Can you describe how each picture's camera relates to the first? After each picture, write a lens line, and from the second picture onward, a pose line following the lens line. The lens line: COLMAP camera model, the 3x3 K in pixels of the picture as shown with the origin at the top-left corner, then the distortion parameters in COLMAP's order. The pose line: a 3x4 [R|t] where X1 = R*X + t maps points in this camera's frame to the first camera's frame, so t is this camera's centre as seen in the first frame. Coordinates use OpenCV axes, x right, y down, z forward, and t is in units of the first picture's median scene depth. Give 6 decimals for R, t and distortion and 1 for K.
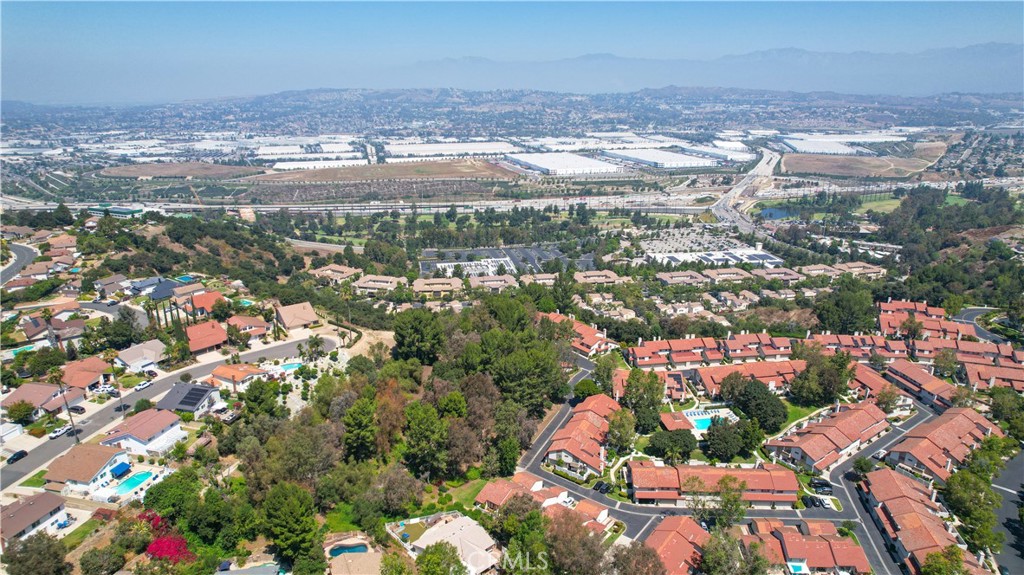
lens RADIAL K [[631.5, 0, 515.1], [0, 631.5, 287.2], [0, 0, 1]] dist [-0.075929, 0.067278]
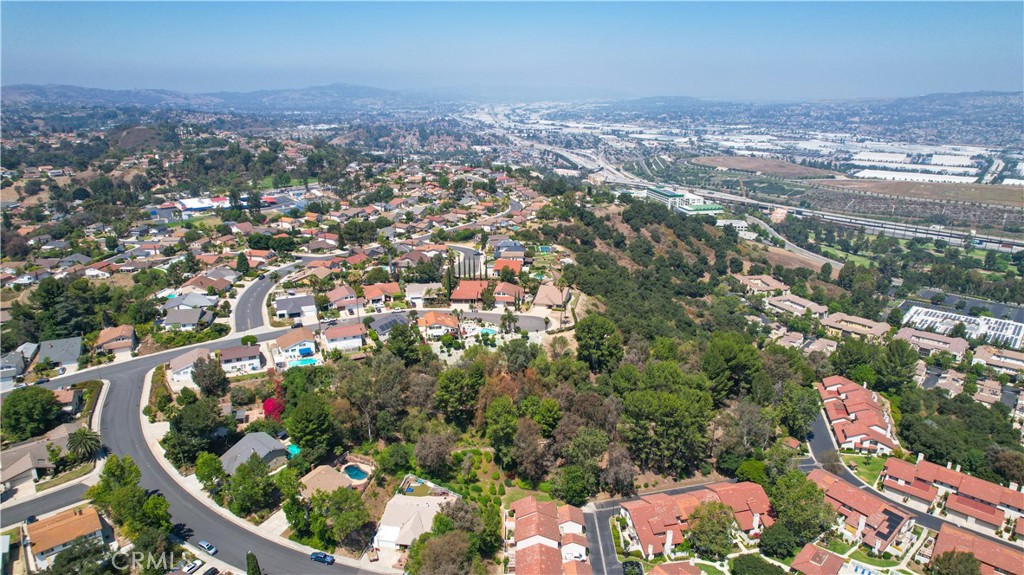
lens RADIAL K [[631.5, 0, 515.1], [0, 631.5, 287.2], [0, 0, 1]] dist [-0.075929, 0.067278]
pose [[0.638331, 0.238381, -0.731920, 0.422463], [-0.238779, 0.965257, 0.106131, -0.072868], [0.731791, 0.107021, 0.673074, 0.213589]]
